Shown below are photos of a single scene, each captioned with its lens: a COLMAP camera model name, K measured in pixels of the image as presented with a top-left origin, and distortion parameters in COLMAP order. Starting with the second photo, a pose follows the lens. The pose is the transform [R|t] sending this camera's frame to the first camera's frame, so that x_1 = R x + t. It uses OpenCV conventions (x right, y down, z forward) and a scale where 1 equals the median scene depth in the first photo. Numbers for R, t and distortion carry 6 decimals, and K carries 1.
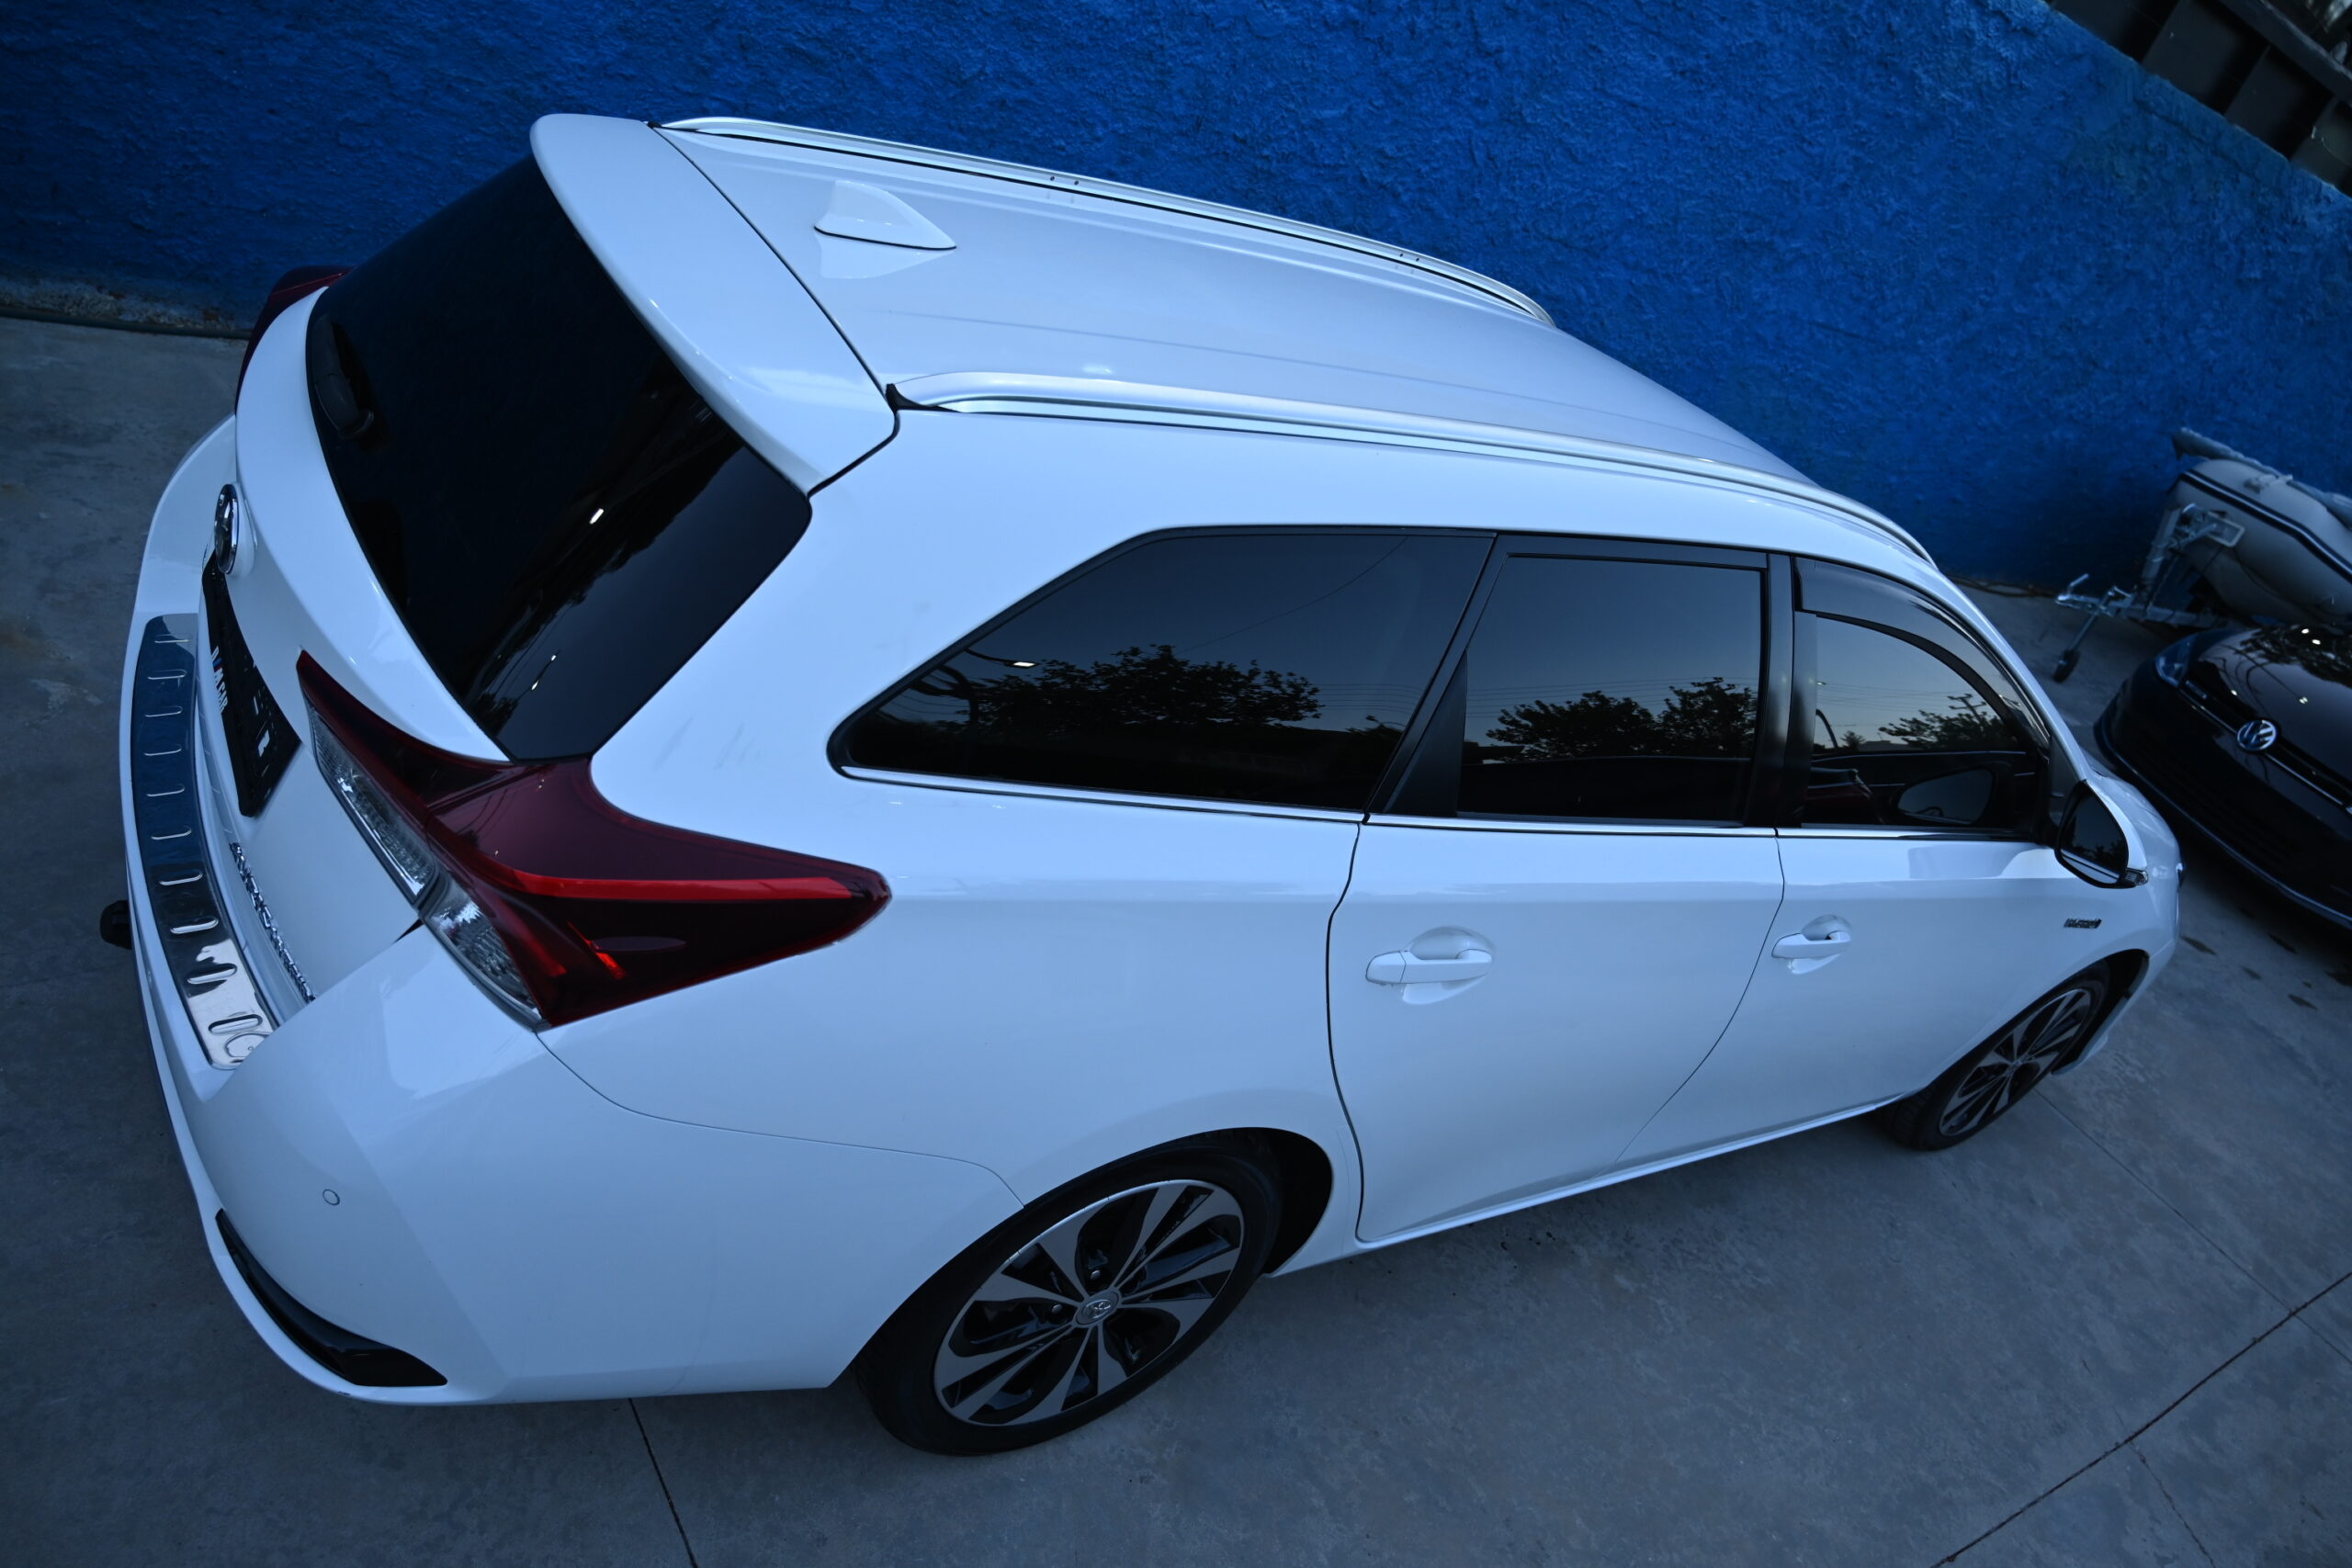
lens RADIAL K [[1556.5, 0, 1176.0], [0, 1556.5, 784.0], [0, 0, 1]] dist [-0.014372, 0.000809]
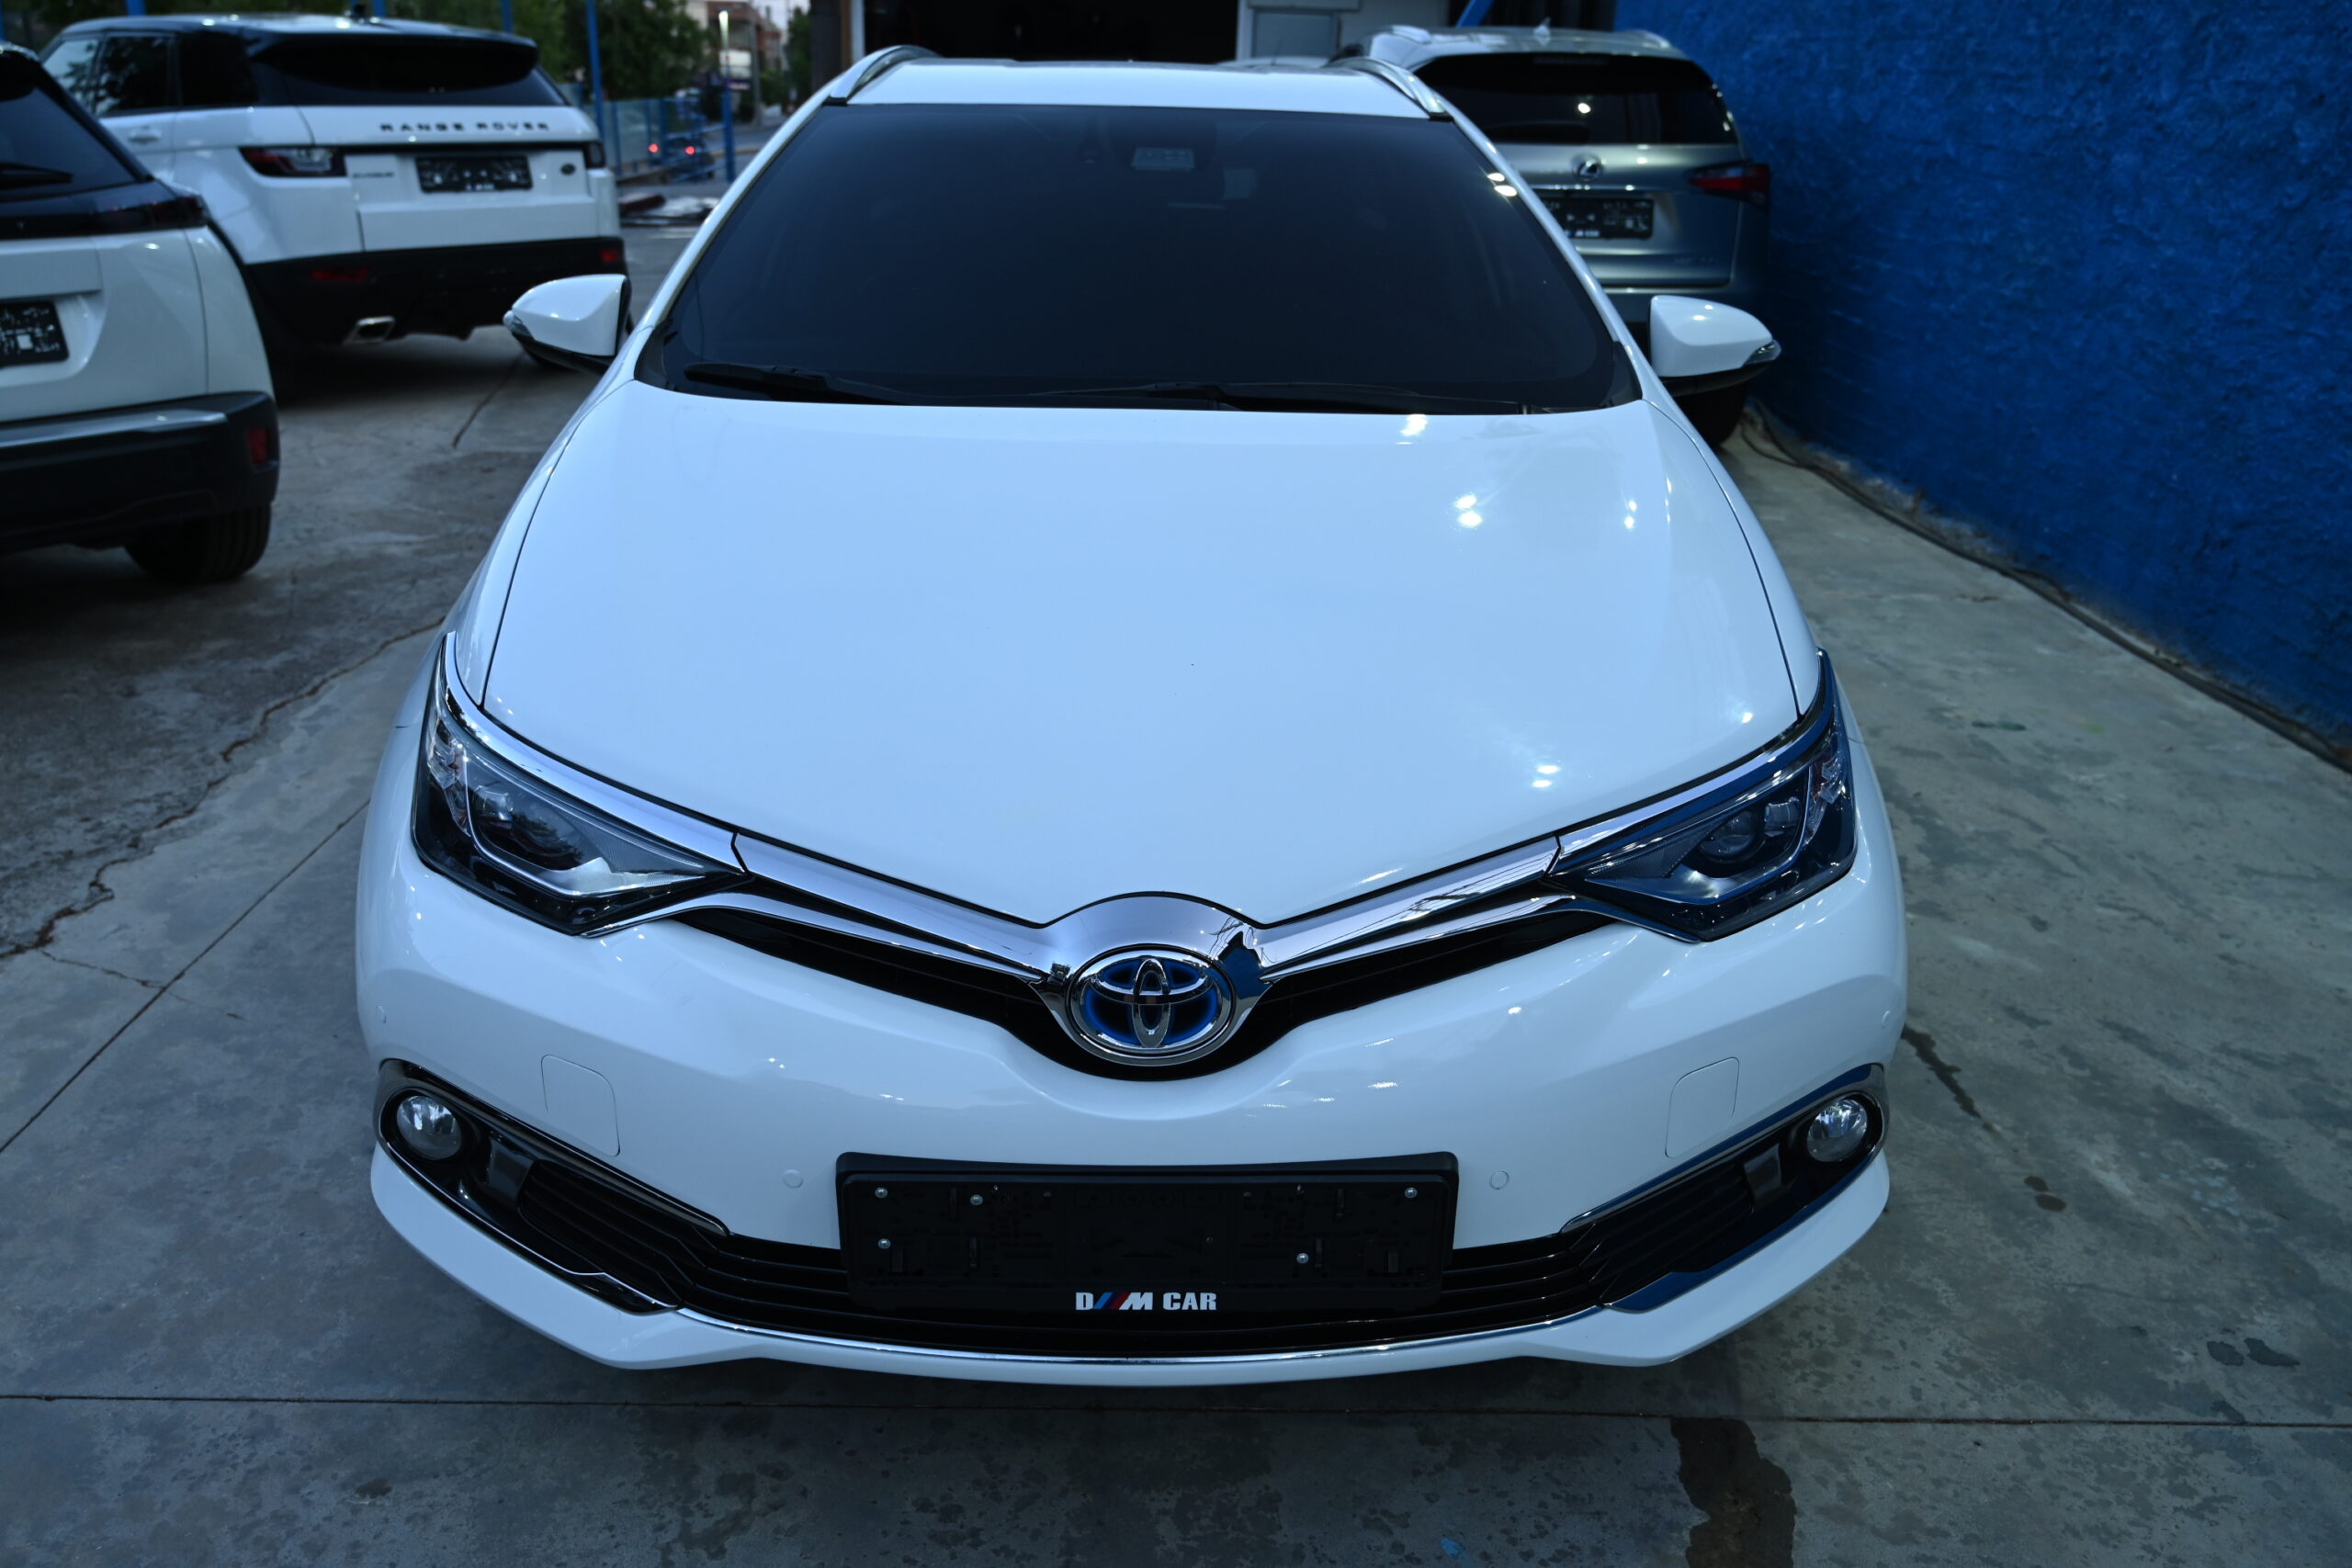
lens RADIAL K [[1813.5, 0, 1183.9], [0, 1813.5, 781.1], [0, 0, 1]] dist [-0.010511, -0.000463]
pose [[-0.455286, -0.039773, -0.889456, 0.838534], [-0.608138, 0.743547, 0.278039, -0.161717], [0.650294, 0.667500, -0.362714, 1.113873]]
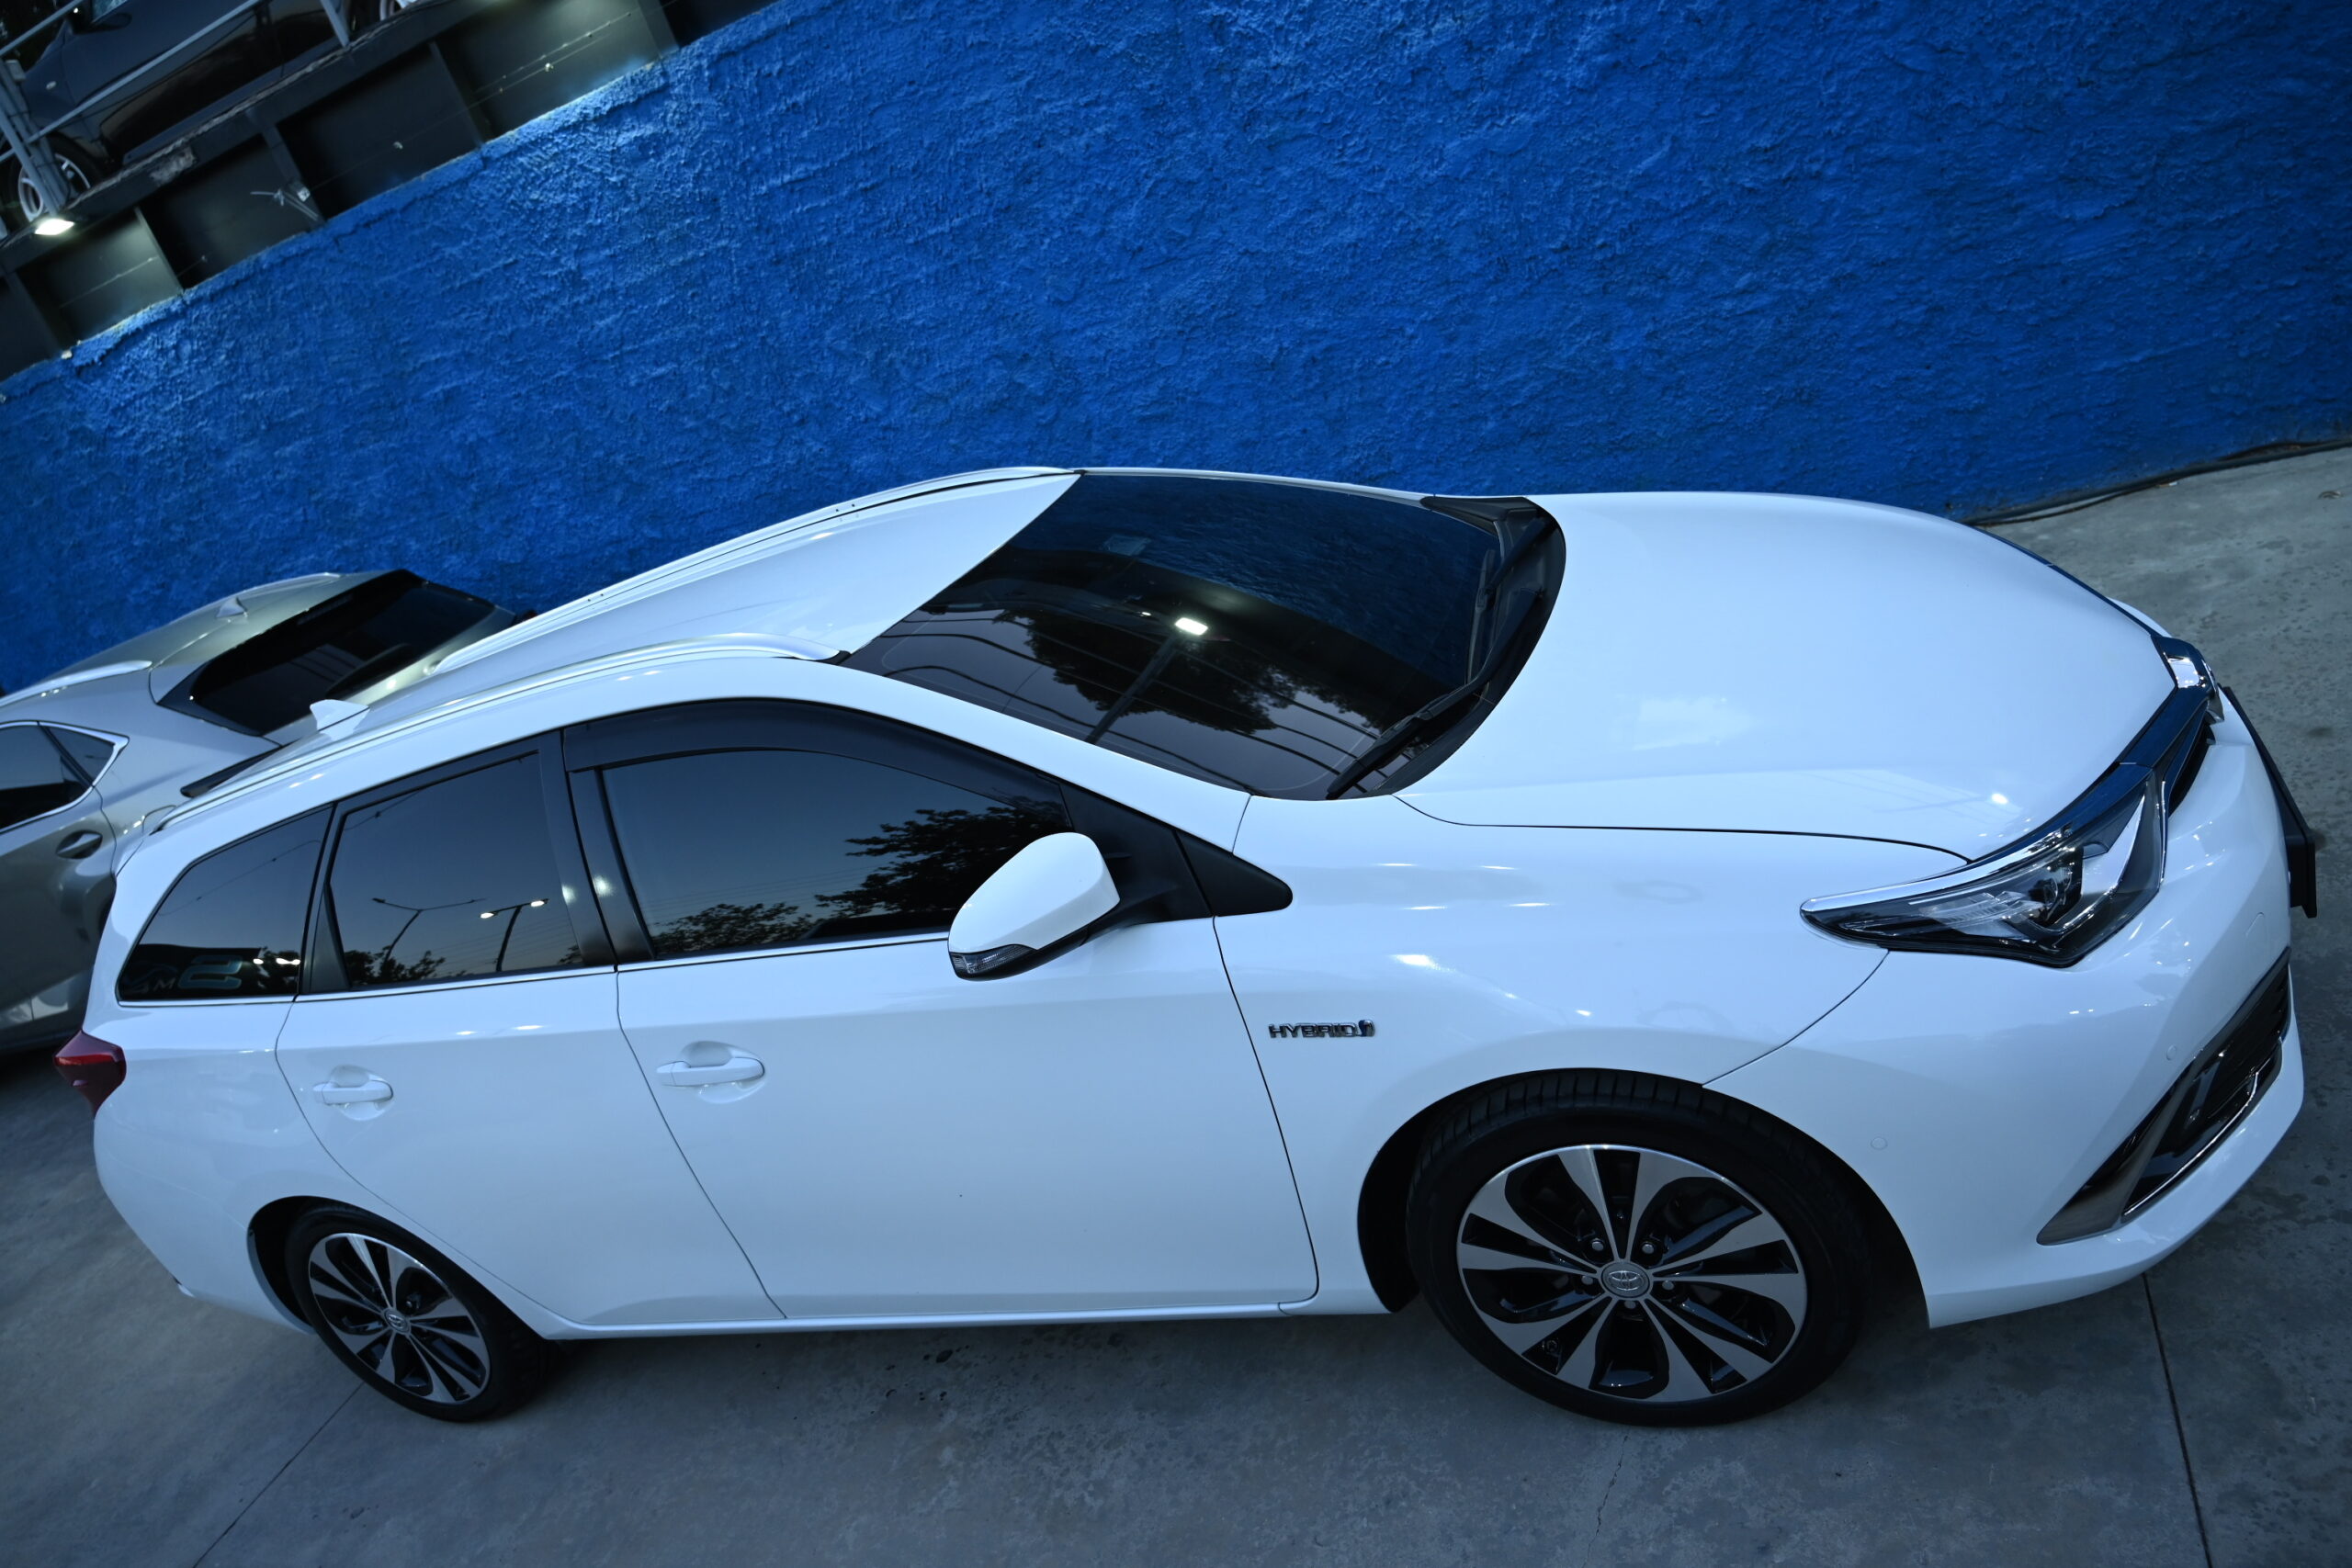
lens RADIAL K [[1556.5, 0, 1176.0], [0, 1556.5, 784.0], [0, 0, 1]] dist [-0.014372, 0.000809]
pose [[0.425532, -0.214034, -0.879268, 0.832334], [0.075073, 0.976628, -0.201401, 0.083190], [0.901824, 0.019693, 0.431654, 0.473945]]
